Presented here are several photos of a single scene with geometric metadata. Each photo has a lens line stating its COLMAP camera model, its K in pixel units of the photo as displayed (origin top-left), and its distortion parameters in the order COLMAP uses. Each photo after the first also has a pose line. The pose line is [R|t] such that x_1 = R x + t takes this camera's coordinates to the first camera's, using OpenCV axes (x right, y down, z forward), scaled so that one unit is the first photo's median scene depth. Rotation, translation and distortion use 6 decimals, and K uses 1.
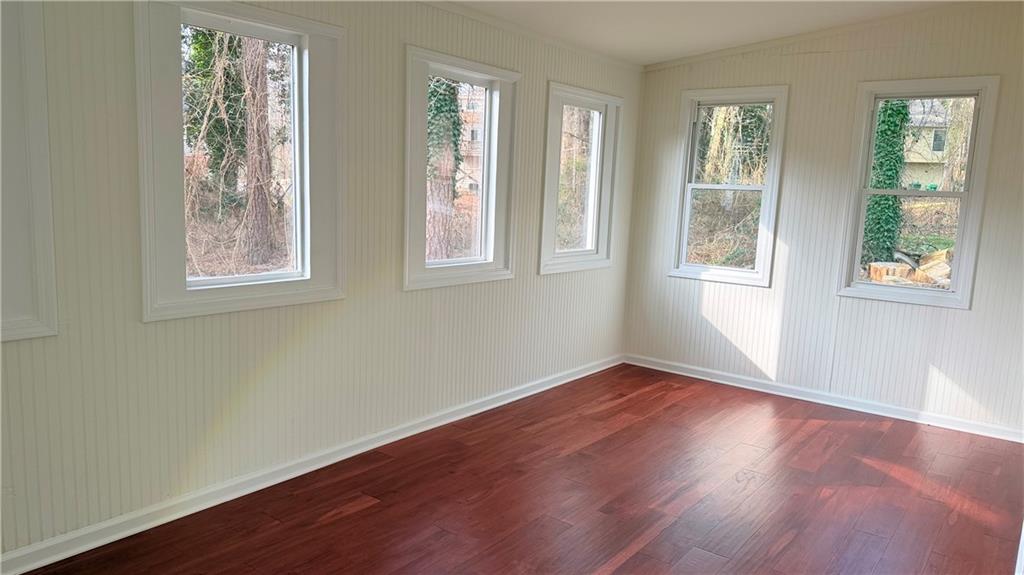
lens RADIAL K [[716.5, 0, 512.0], [0, 716.5, 287.5], [0, 0, 1]] dist [0.143589, -0.254951]
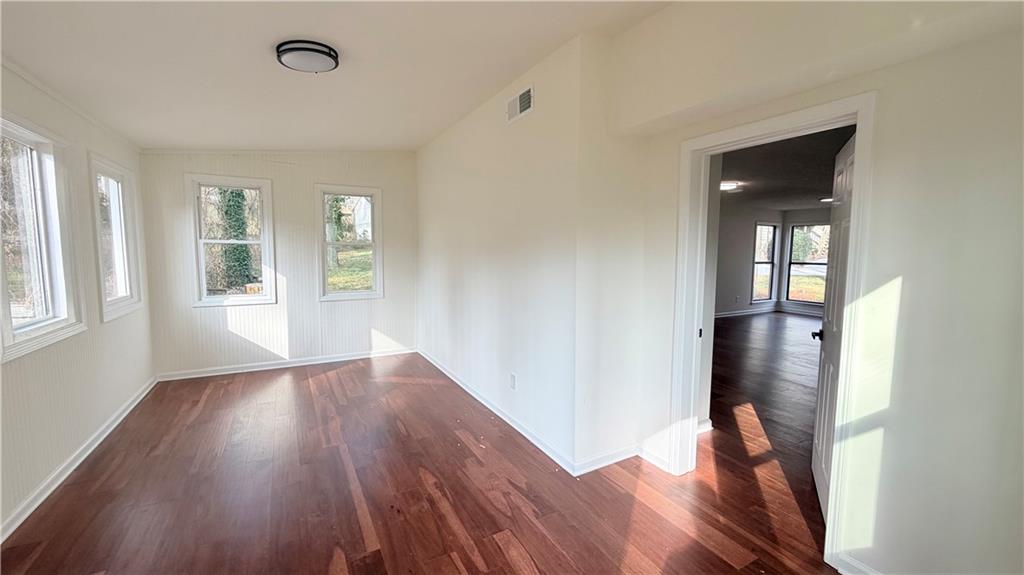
lens RADIAL K [[409.1, 0, 512.0], [0, 409.1, 287.5], [0, 0, 1]] dist [0.000447, 0.000250]
pose [[0.407539, -0.121649, 0.905049, -0.251697], [0.134961, 0.988227, 0.072057, -0.030063], [-0.903160, 0.092780, 0.419159, 0.143914]]
